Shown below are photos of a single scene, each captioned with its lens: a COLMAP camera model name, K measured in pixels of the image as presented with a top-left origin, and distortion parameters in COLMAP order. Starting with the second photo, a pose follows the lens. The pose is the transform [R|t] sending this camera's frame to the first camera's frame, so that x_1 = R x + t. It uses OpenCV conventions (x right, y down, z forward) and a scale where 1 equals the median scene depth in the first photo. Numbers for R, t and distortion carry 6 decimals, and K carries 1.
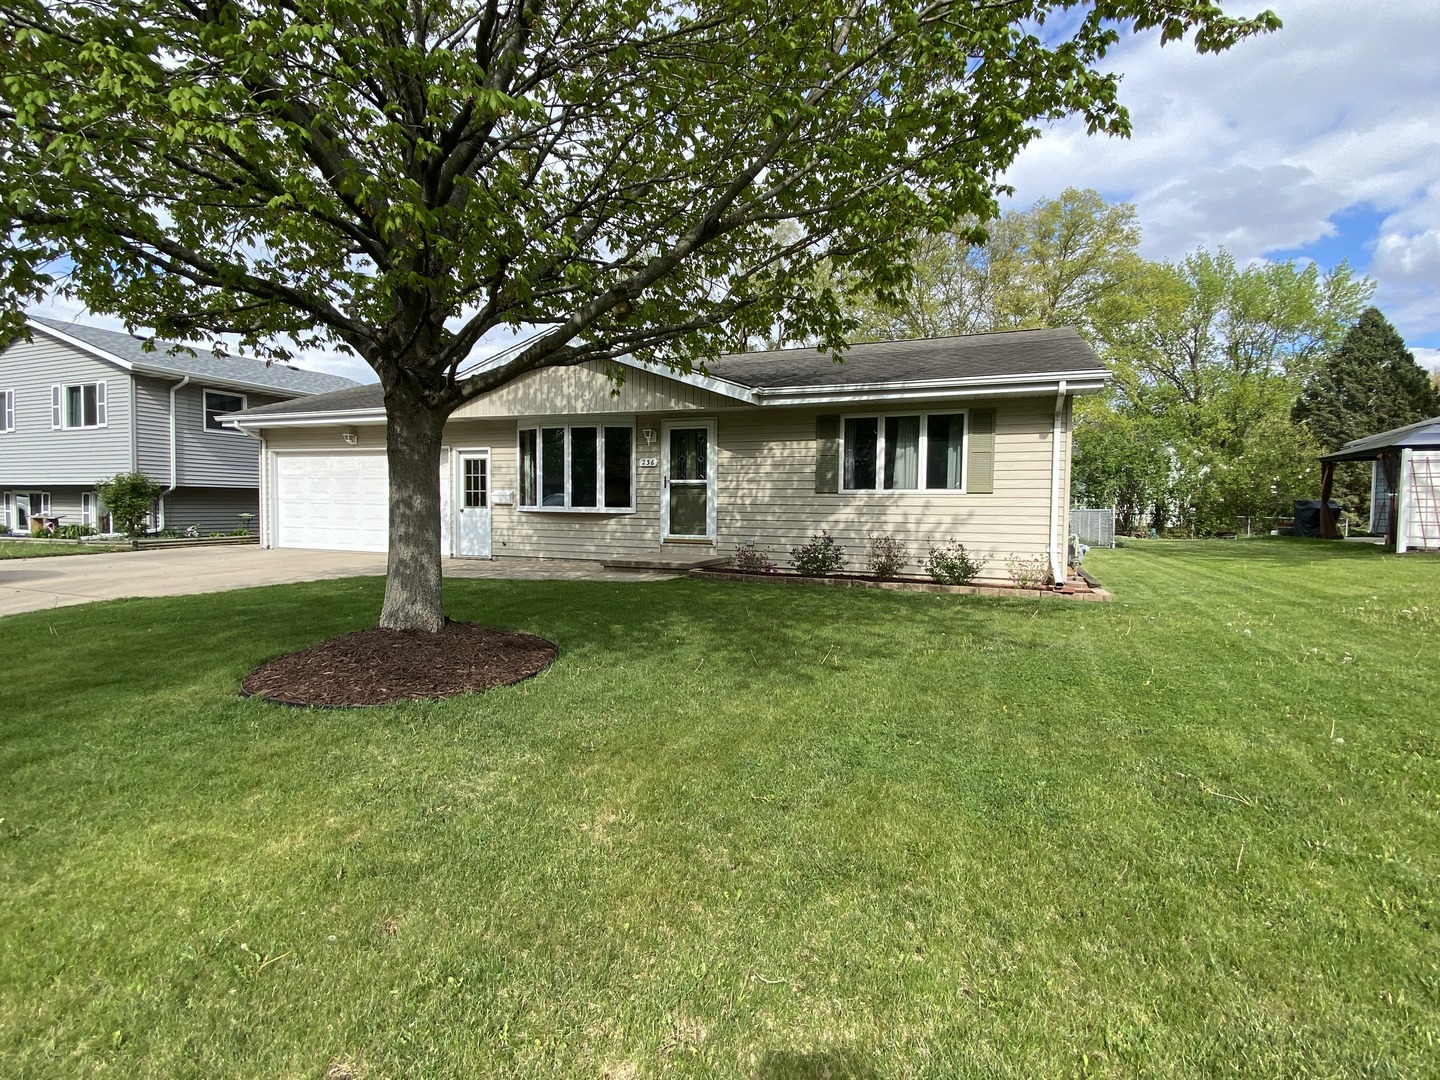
lens RADIAL K [[682.0, 0, 718.7], [0, 682.0, 535.3], [0, 0, 1]] dist [0.043779, -0.000261]
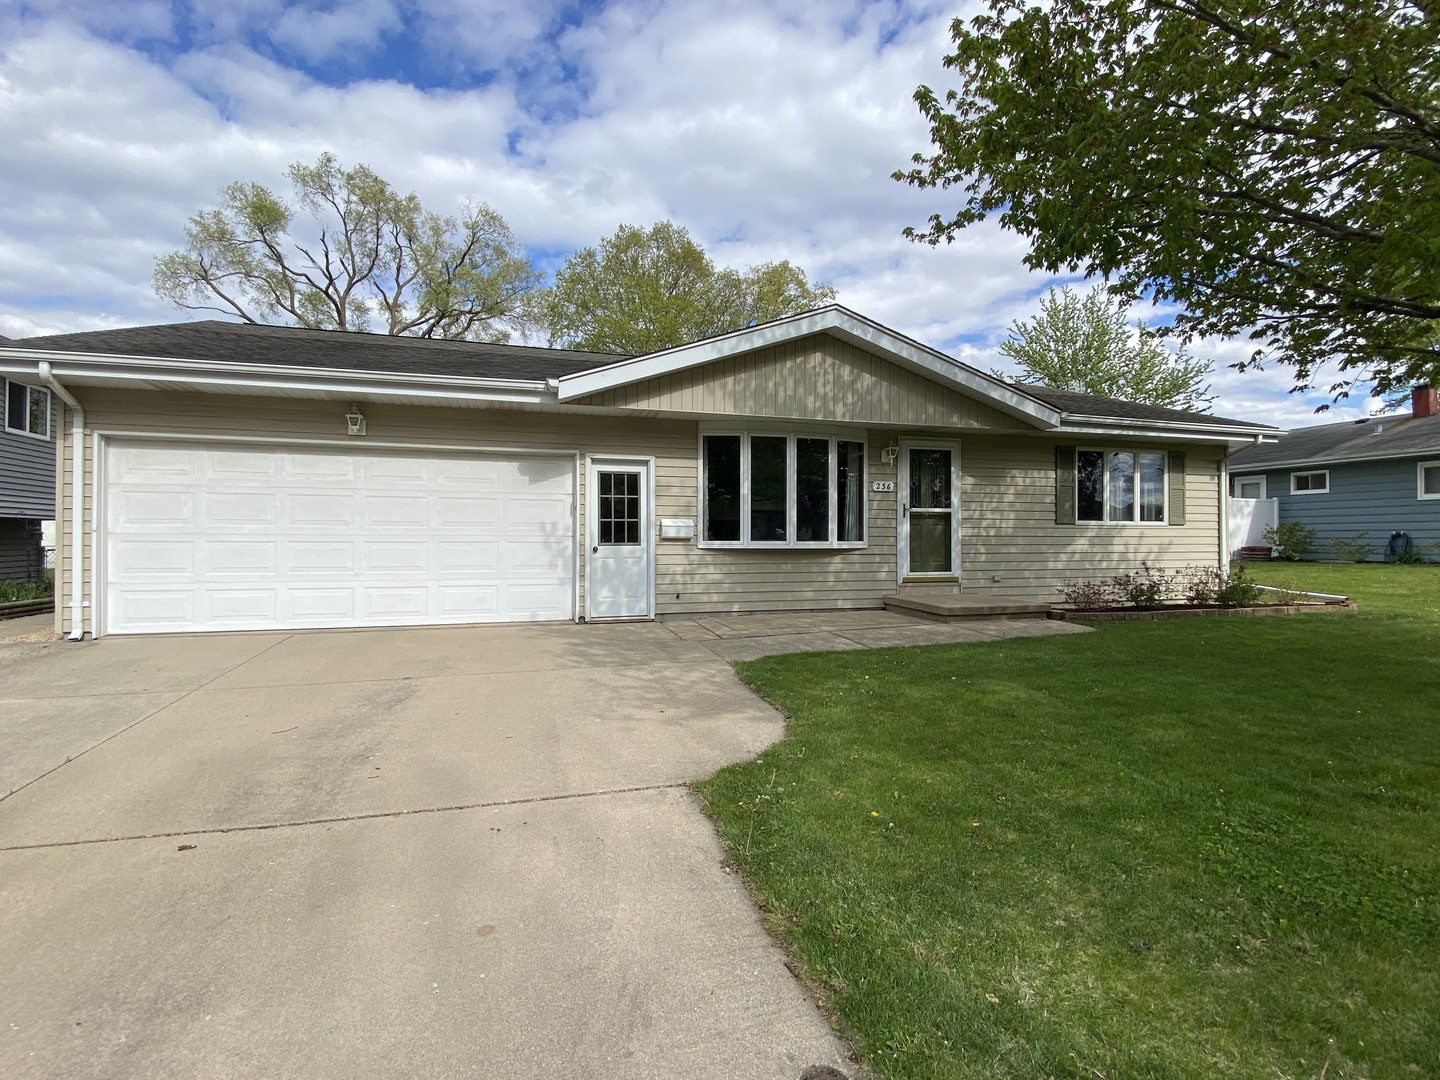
lens RADIAL K [[682.0, 0, 718.7], [0, 682.0, 535.3], [0, 0, 1]] dist [0.043779, -0.000261]
pose [[0.793850, -0.005173, 0.608092, -0.779862], [0.035826, 0.998625, -0.038276, -0.023305], [-0.607057, 0.052171, 0.792944, 0.472432]]
